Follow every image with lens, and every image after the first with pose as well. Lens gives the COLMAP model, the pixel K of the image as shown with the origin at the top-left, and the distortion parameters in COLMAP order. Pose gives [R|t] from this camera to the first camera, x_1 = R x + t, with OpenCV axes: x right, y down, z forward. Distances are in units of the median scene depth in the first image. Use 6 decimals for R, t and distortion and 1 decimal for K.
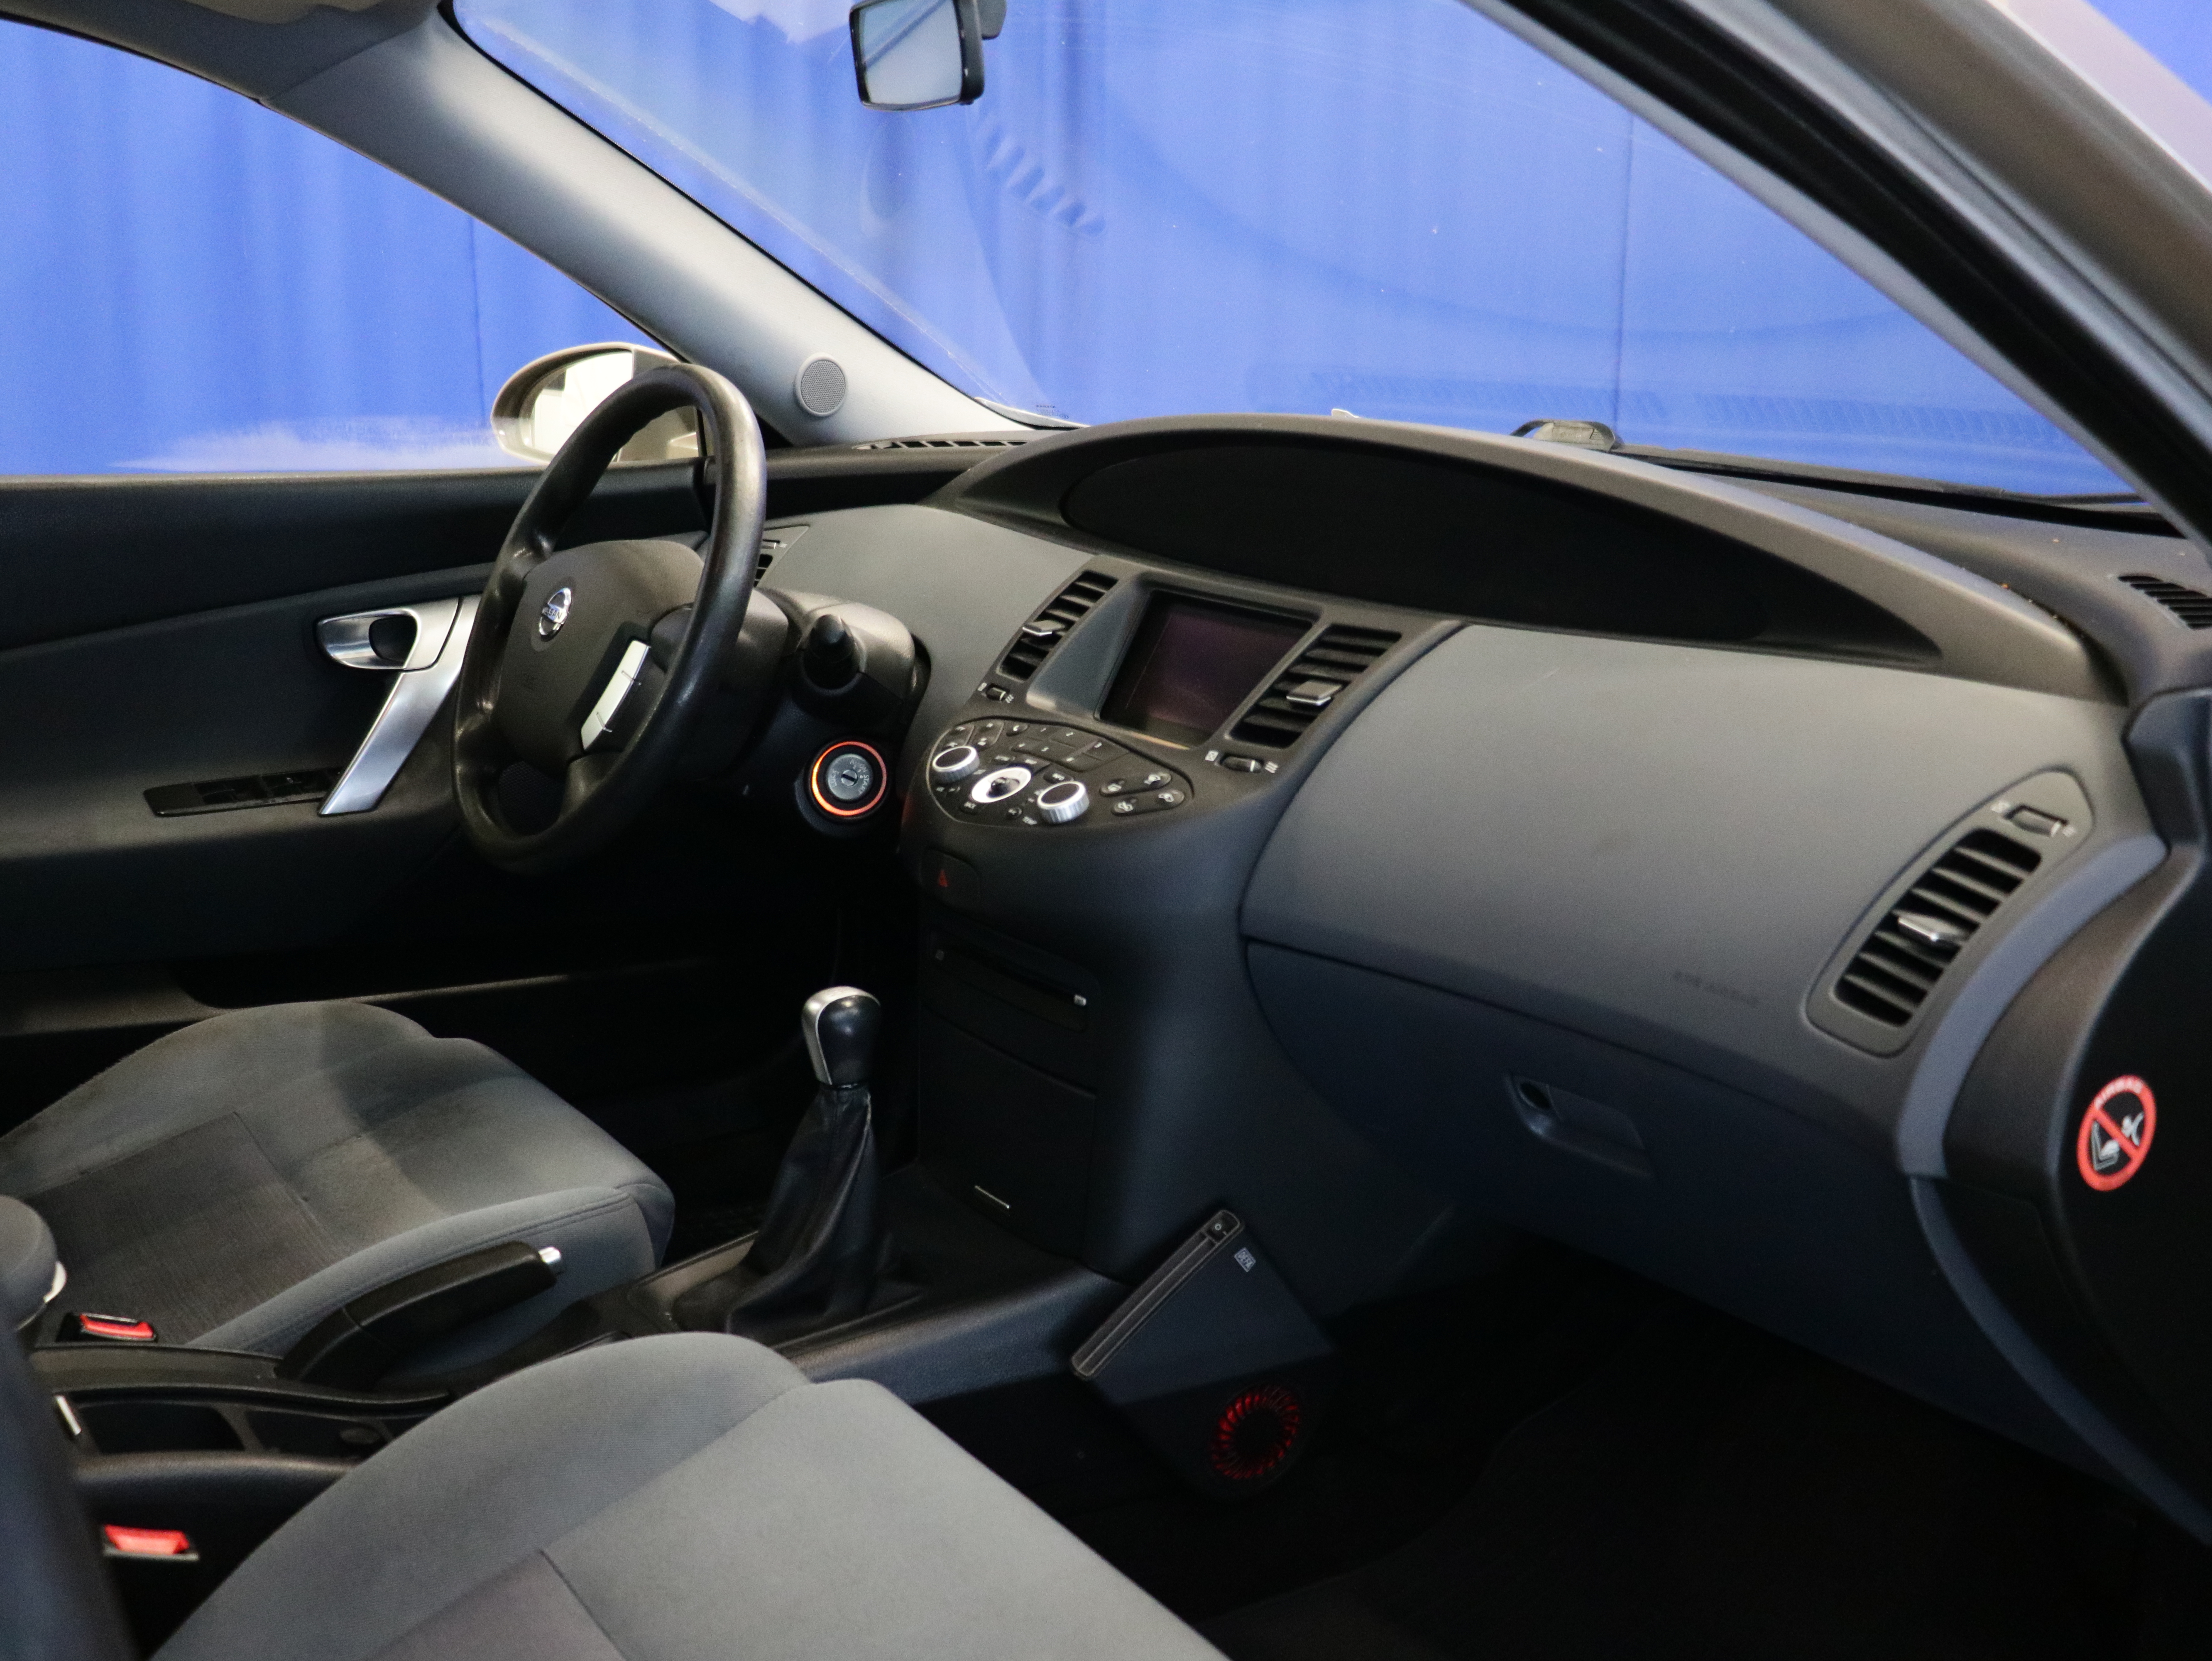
lens RADIAL K [[2165.6, 0, 1106.0], [0, 2165.6, 830.5], [0, 0, 1]] dist [-0.041293, 0.027052]
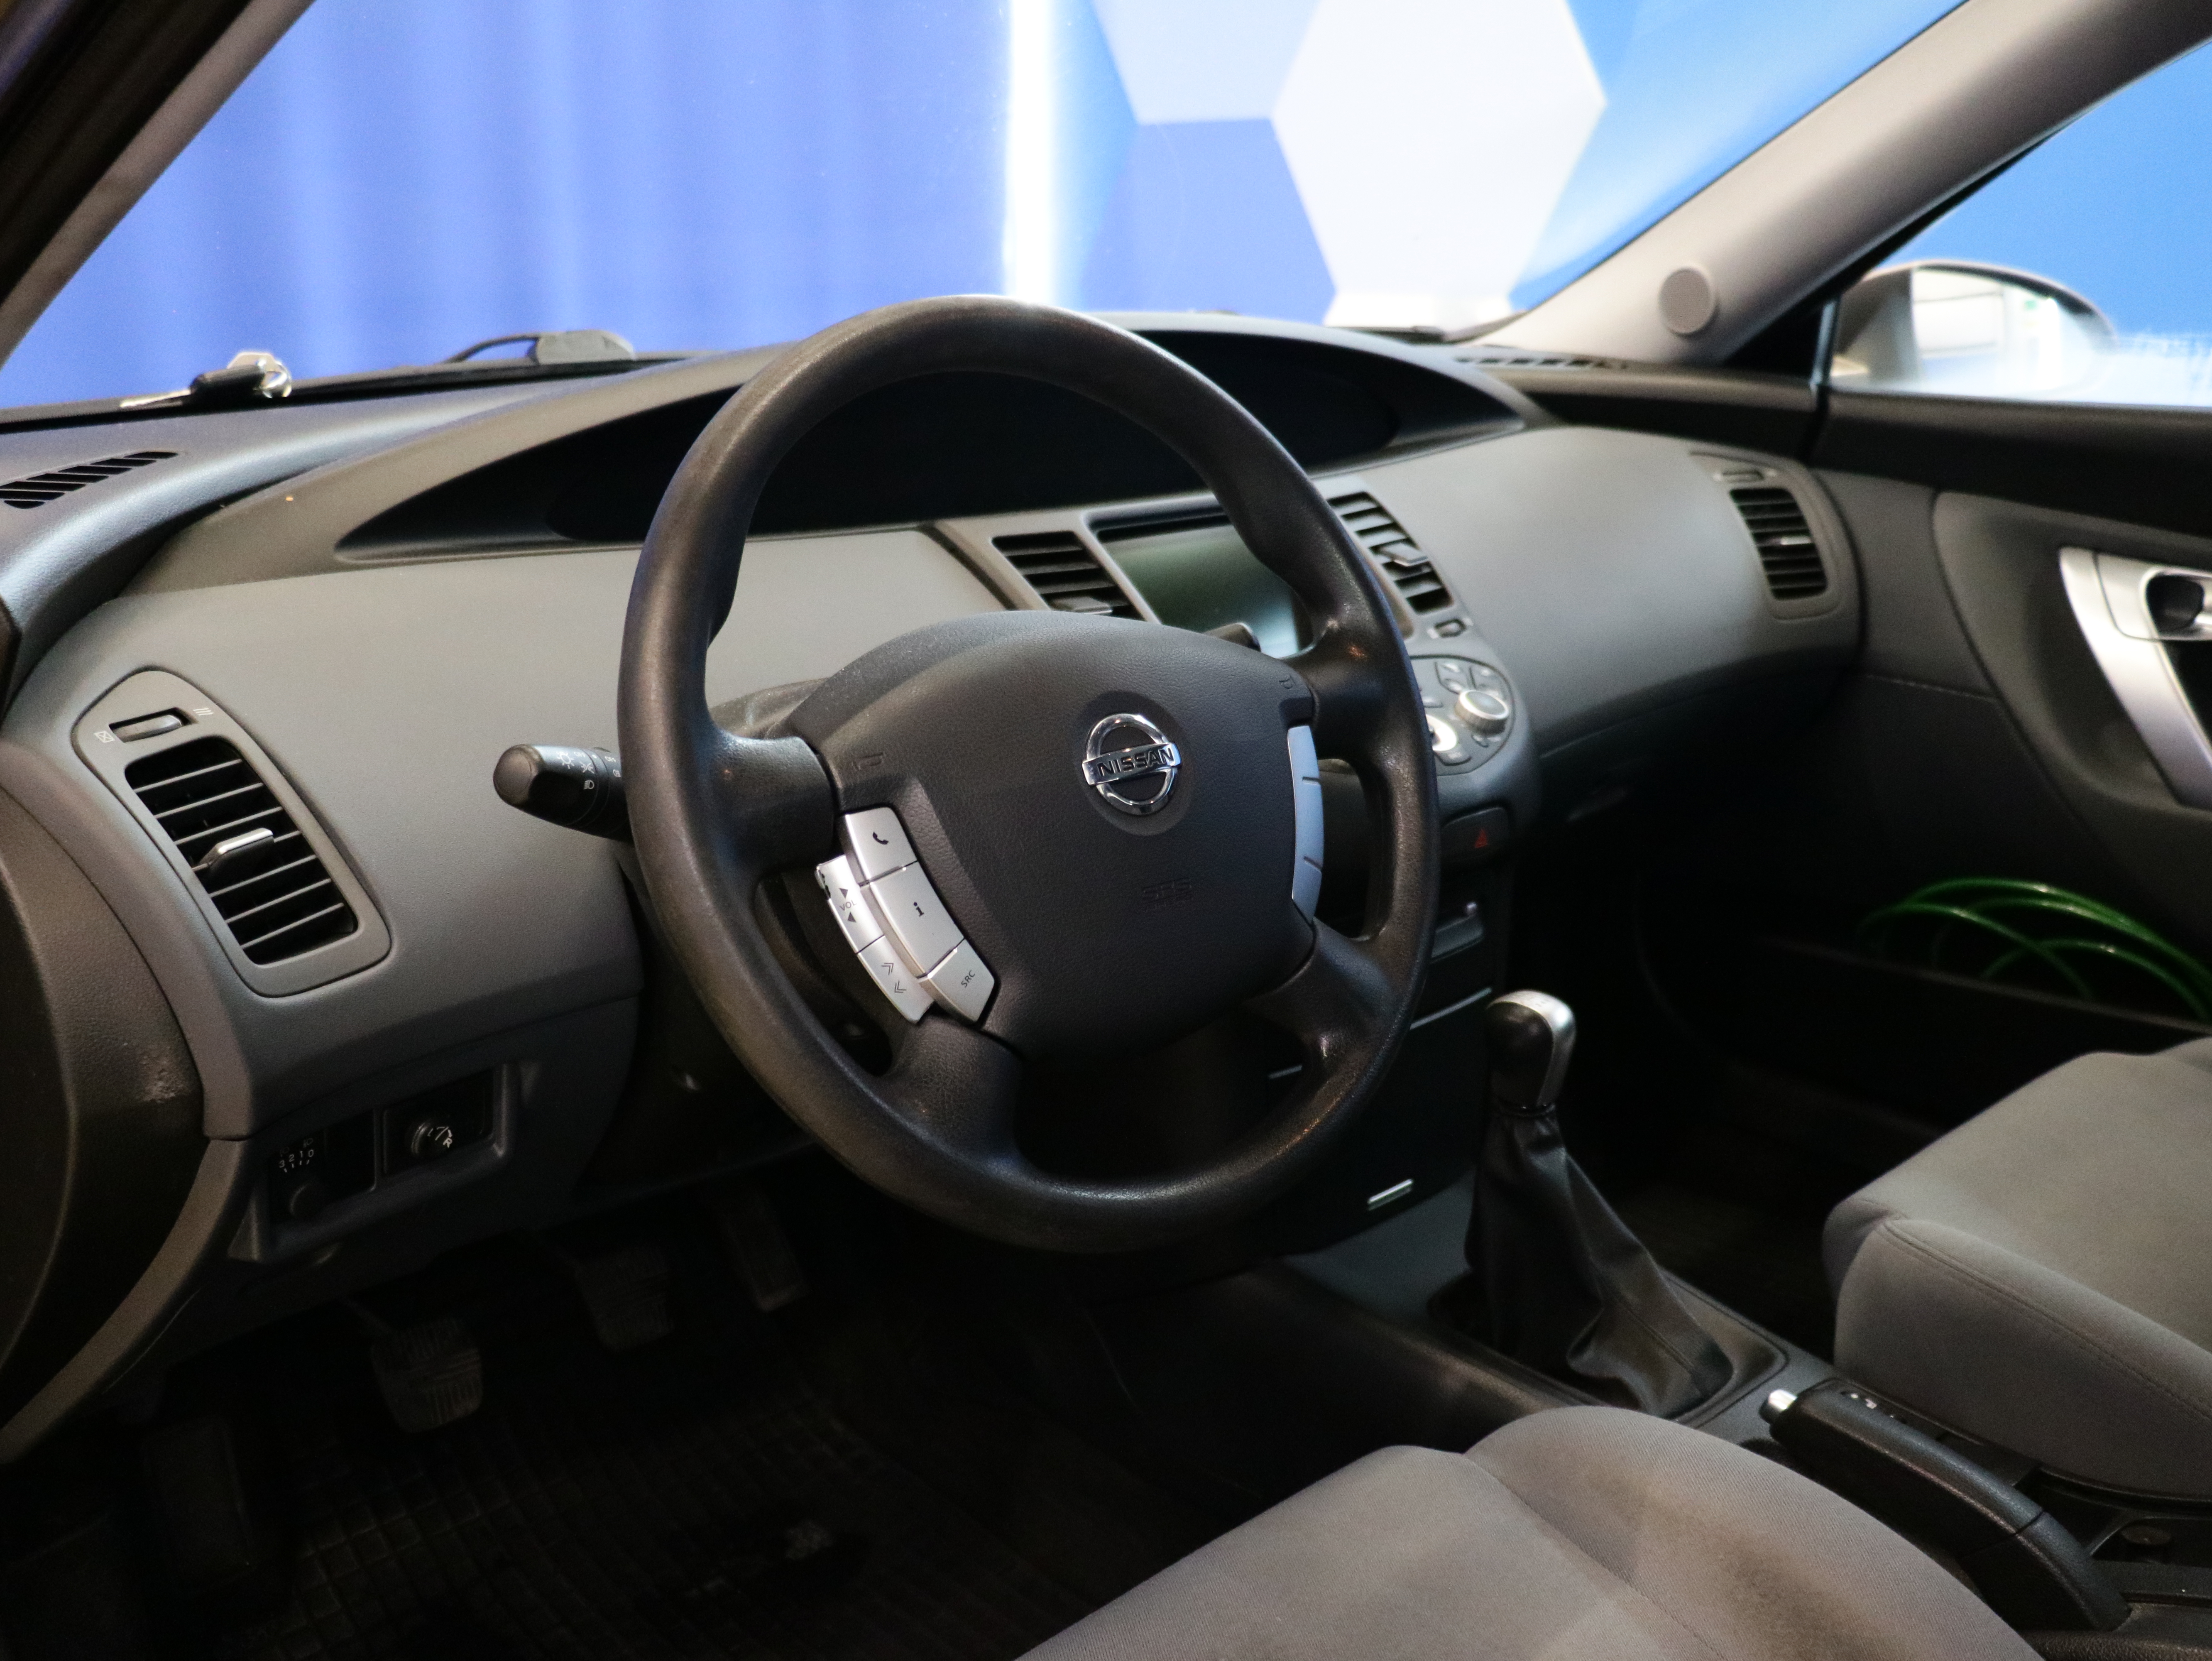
lens RADIAL K [[2025.1, 0, 1106.0], [0, 2025.1, 830.5], [0, 0, 1]] dist [-0.021210, -0.003233]
pose [[-0.121810, -0.296160, 0.947339, -0.848274], [0.240924, 0.917080, 0.317679, -0.284151], [-0.962870, 0.266933, -0.040357, 1.185815]]
